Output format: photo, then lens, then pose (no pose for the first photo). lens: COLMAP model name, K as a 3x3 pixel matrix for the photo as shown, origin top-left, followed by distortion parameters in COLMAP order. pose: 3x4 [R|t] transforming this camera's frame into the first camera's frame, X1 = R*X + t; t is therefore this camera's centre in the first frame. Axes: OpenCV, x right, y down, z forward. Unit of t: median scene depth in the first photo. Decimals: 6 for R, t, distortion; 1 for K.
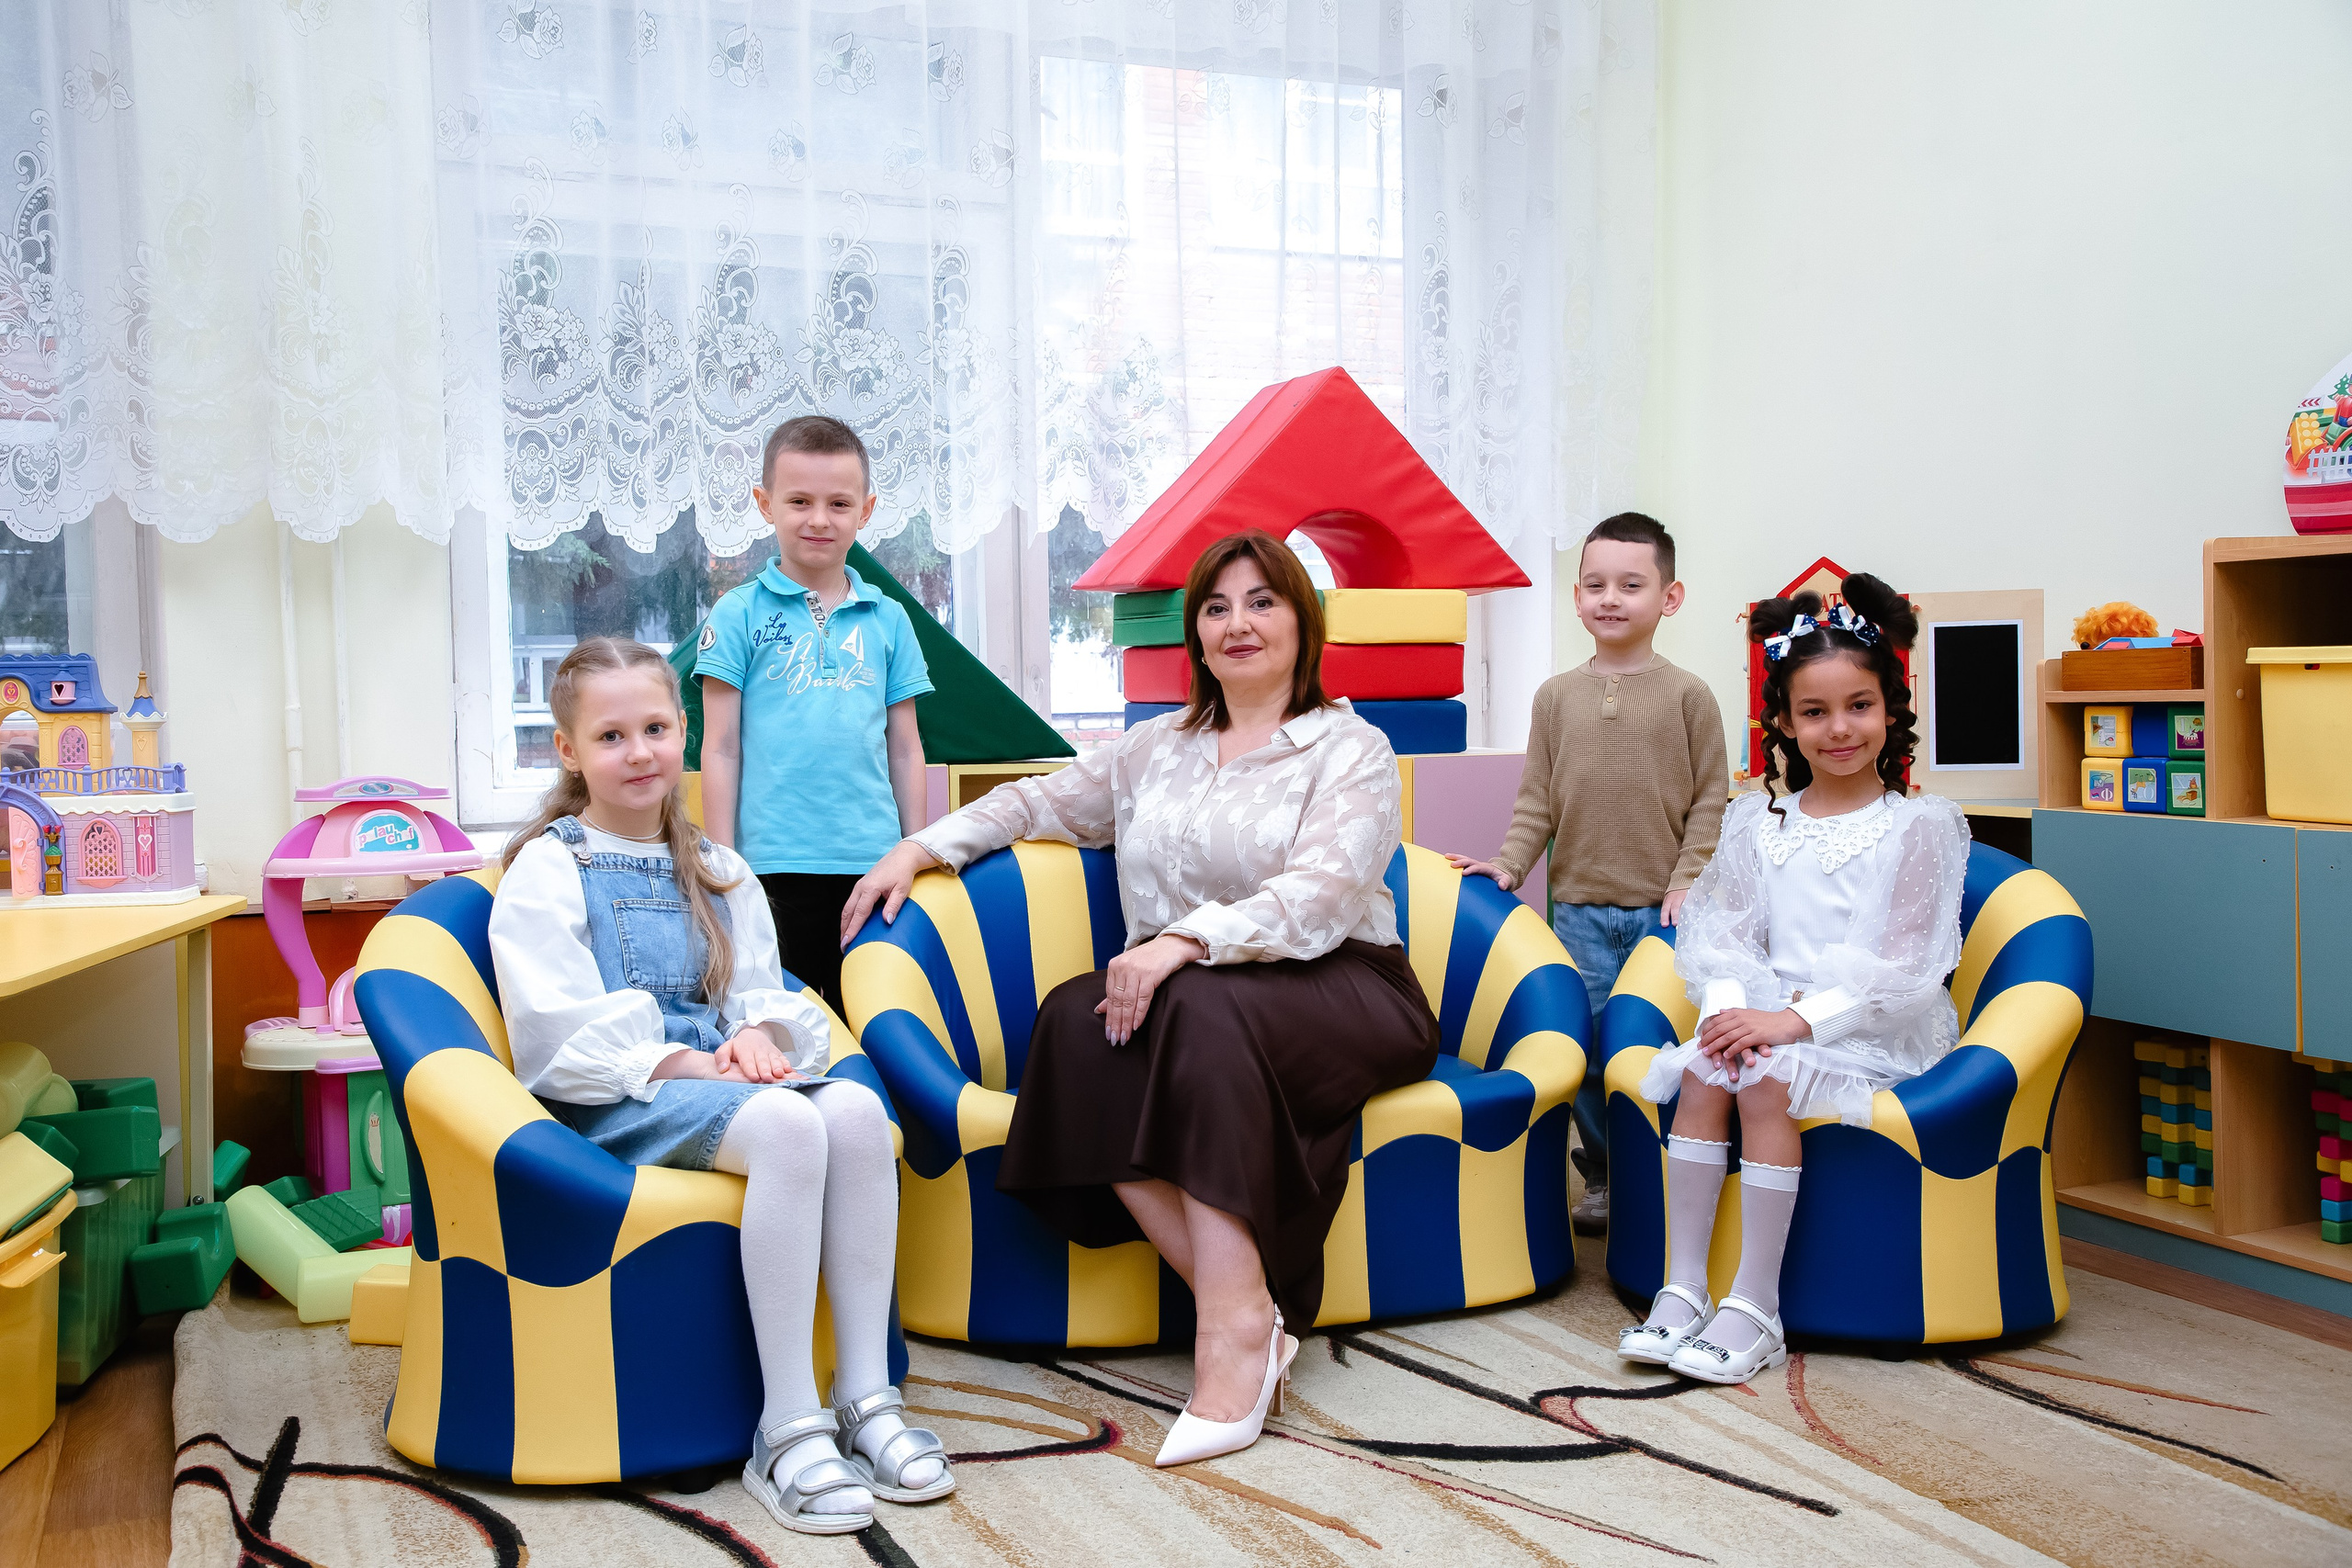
lens RADIAL K [[2203.2, 0, 1176.0], [0, 2203.2, 784.0], [0, 0, 1]] dist [0.044100, 0.016881]
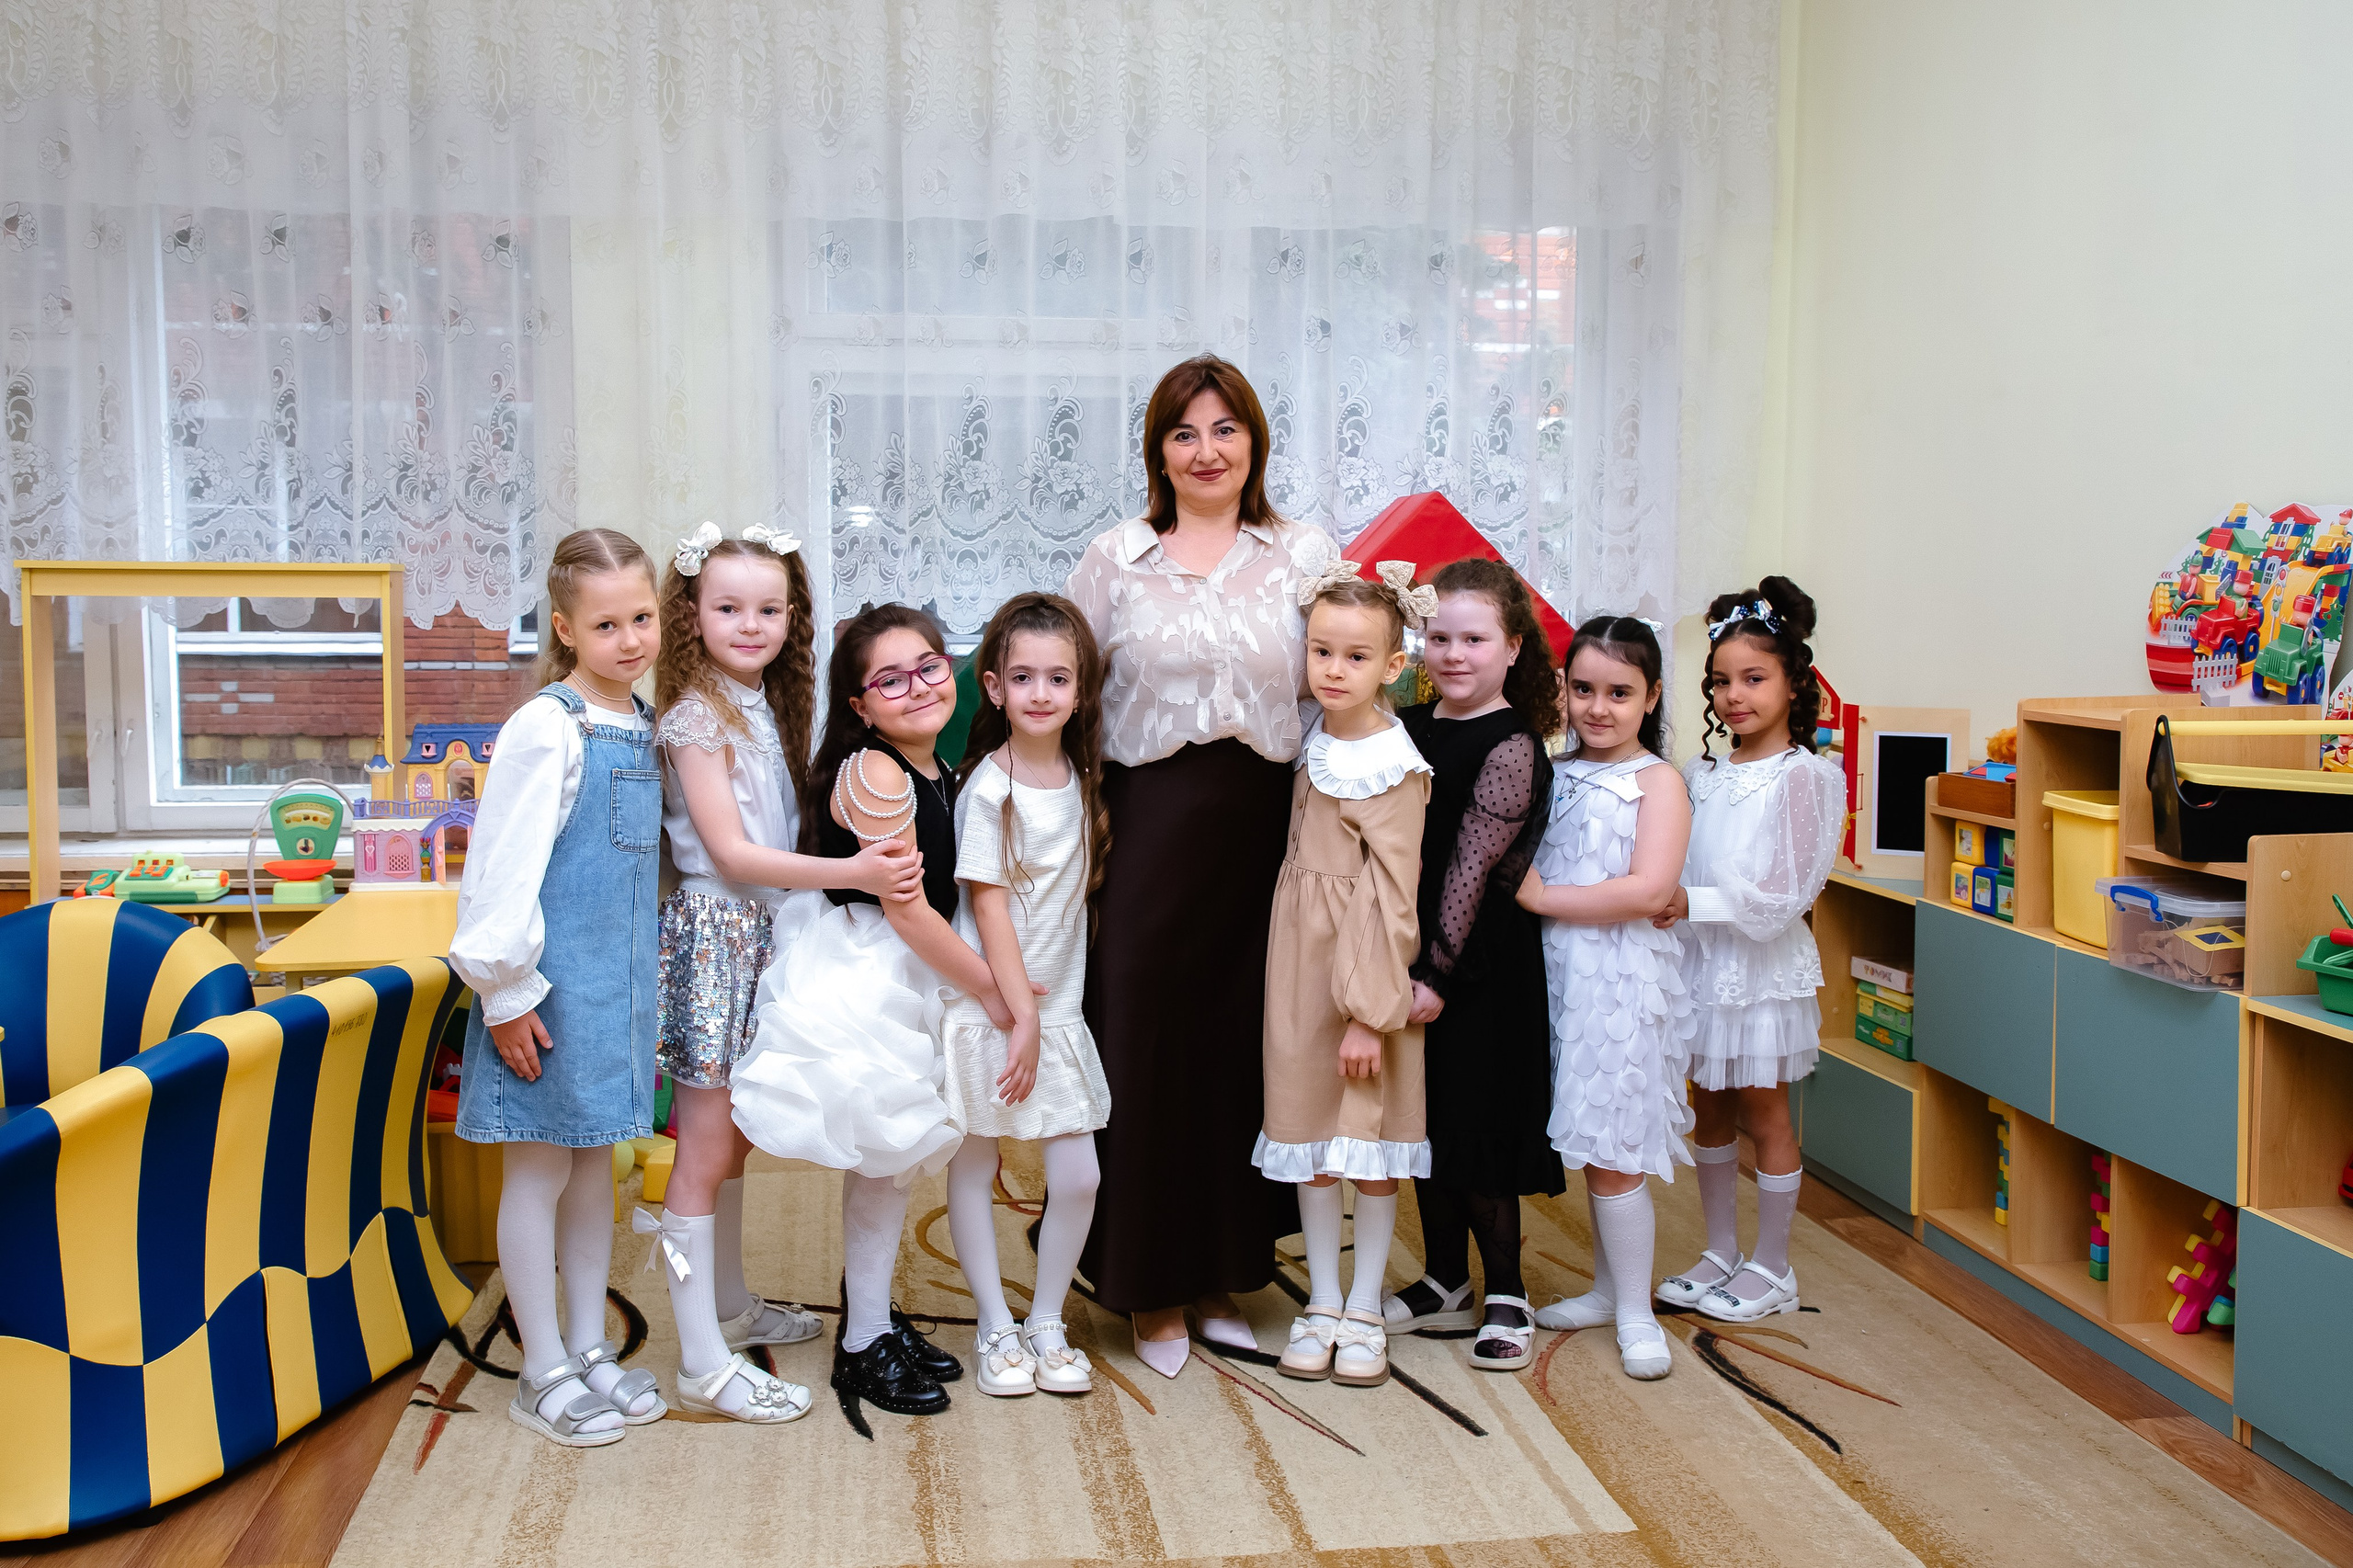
lens RADIAL K [[2109.8, 0, 1132.0], [0, 2109.8, 740.6], [0, 0, 1]] dist [-0.007071, 0.019886]
pose [[0.956833, 0.045211, -0.287099, 0.330816], [-0.034456, 0.998506, 0.042406, -0.119843], [0.288587, -0.030683, 0.956962, -0.248180]]
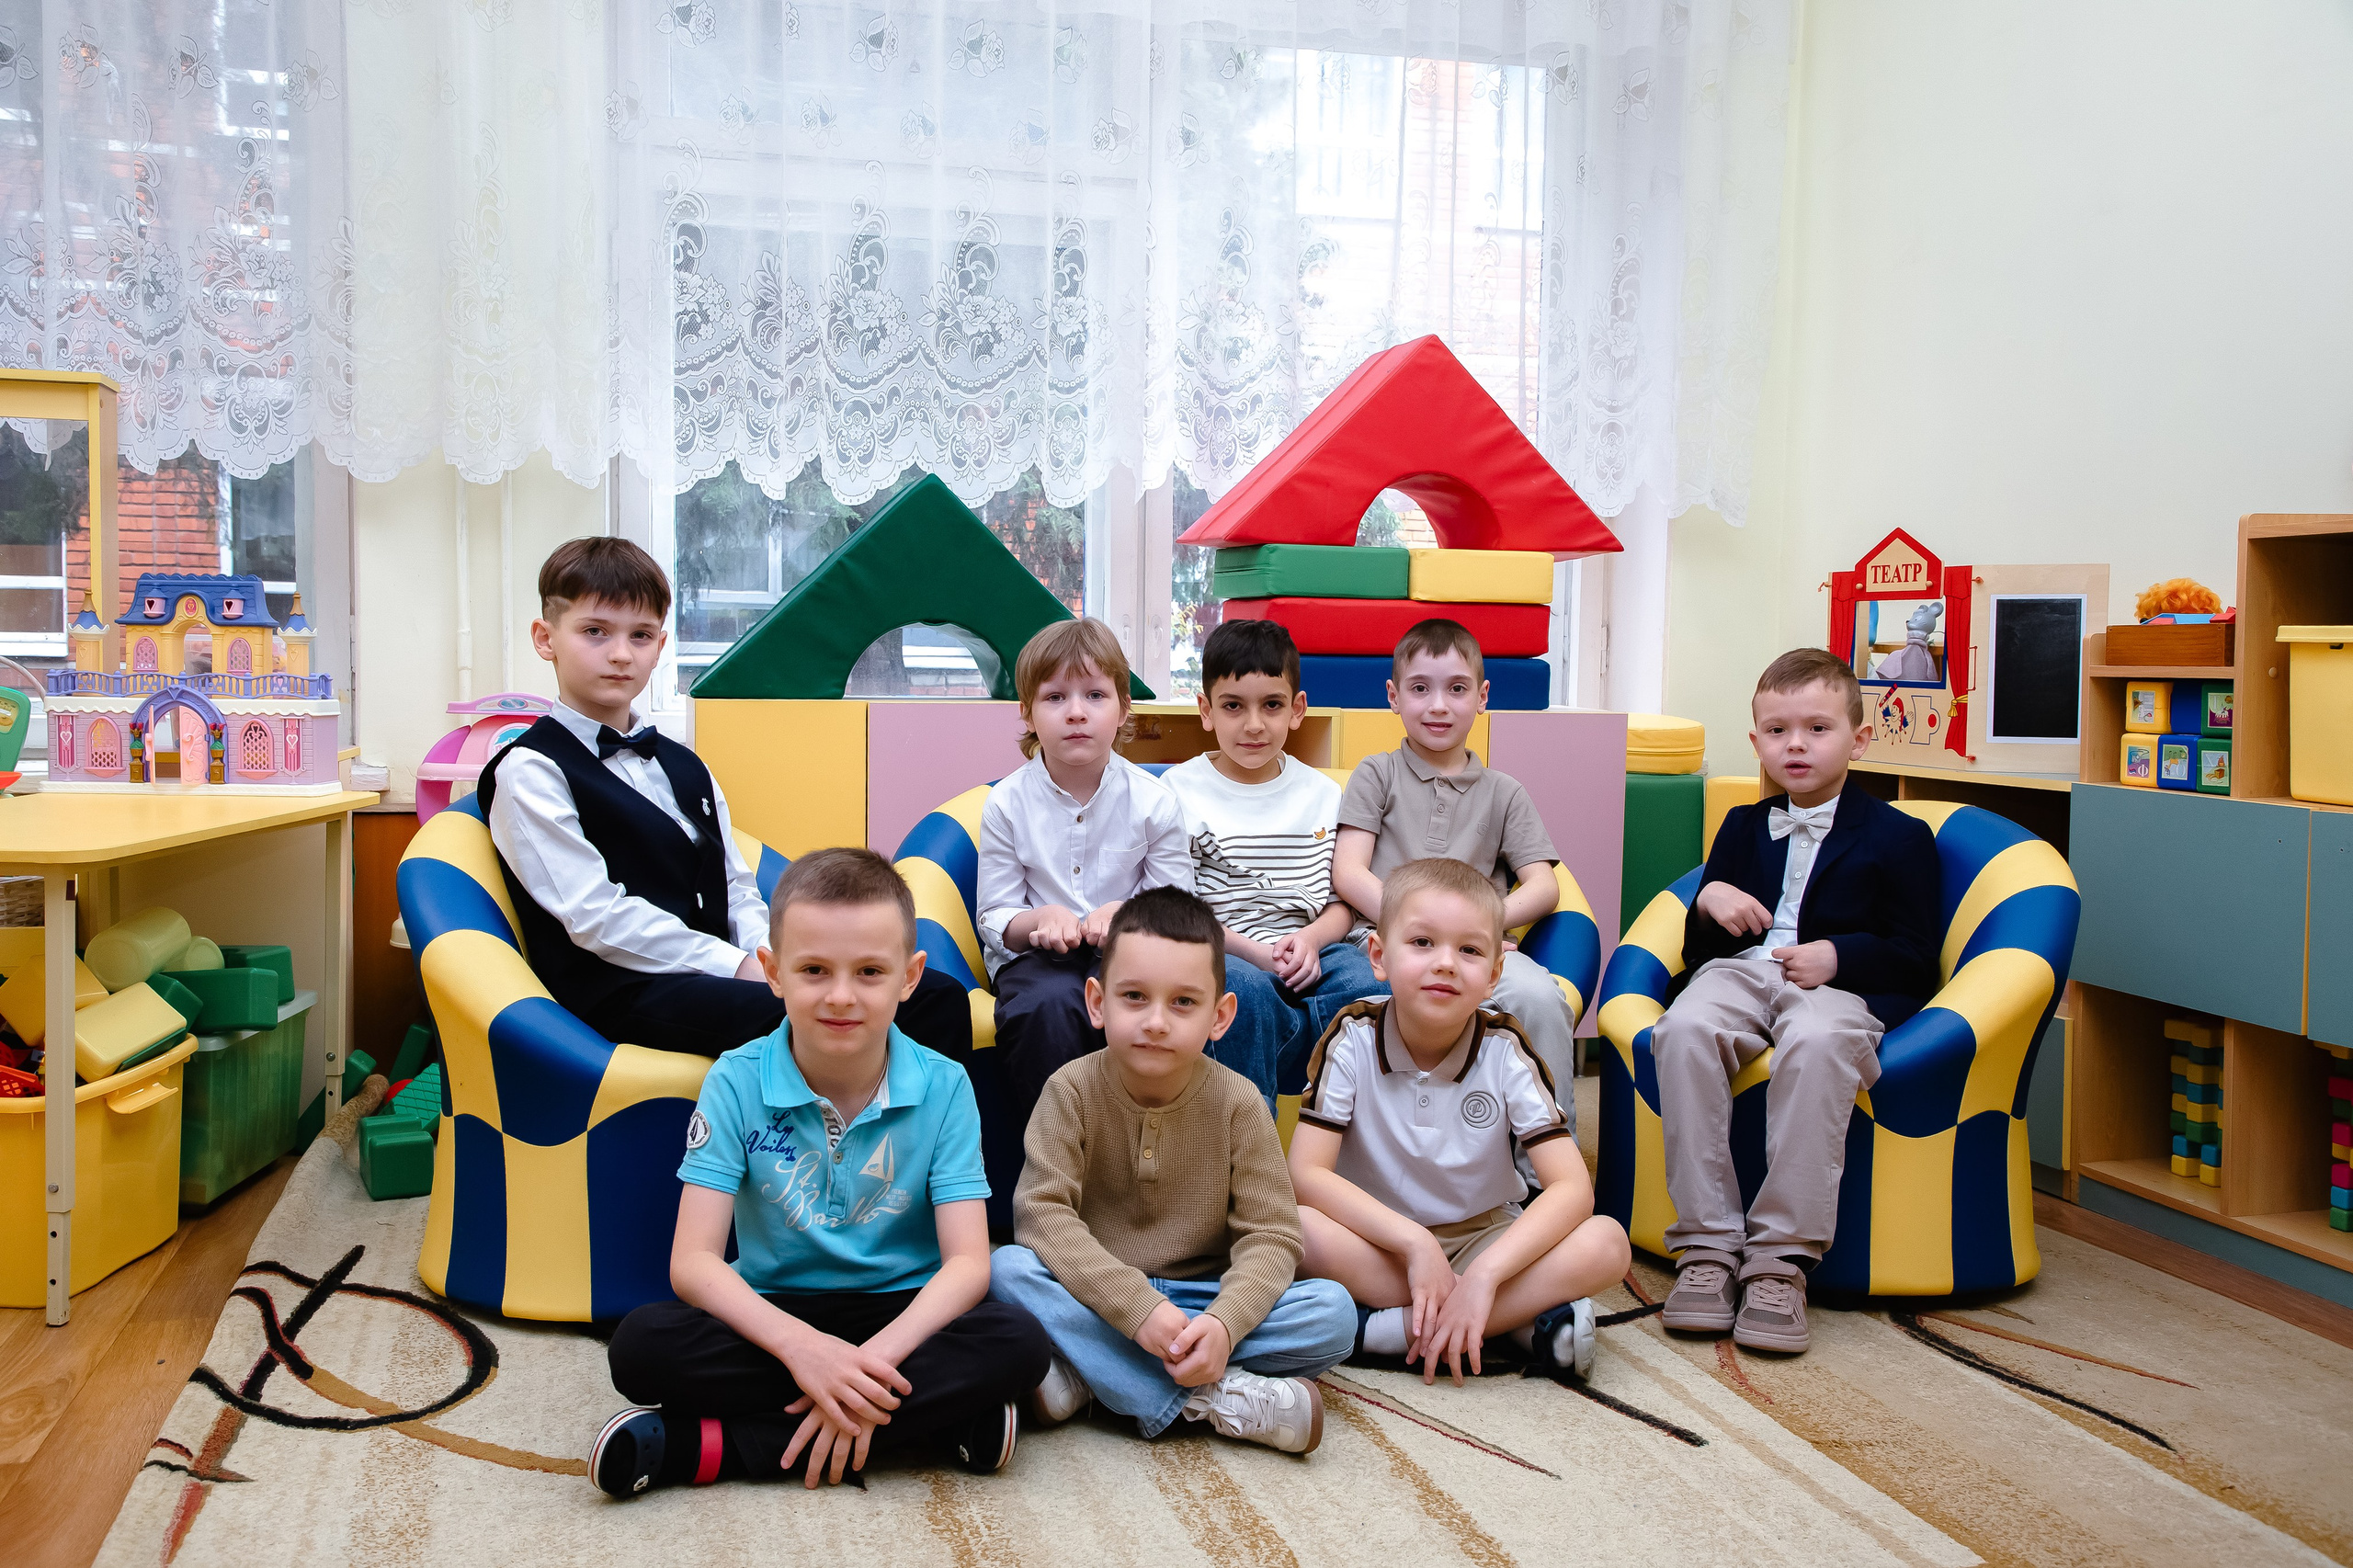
lens RADIAL K [[2093.6, 0, 1160.2], [0, 2093.6, 785.3], [0, 0, 1]] dist [0.012125, 0.015106]
pose [[0.987569, 0.040991, -0.151750, 0.135354], [-0.037977, 0.999021, 0.022705, 0.007133], [0.152532, -0.016660, 0.988158, 0.002250]]
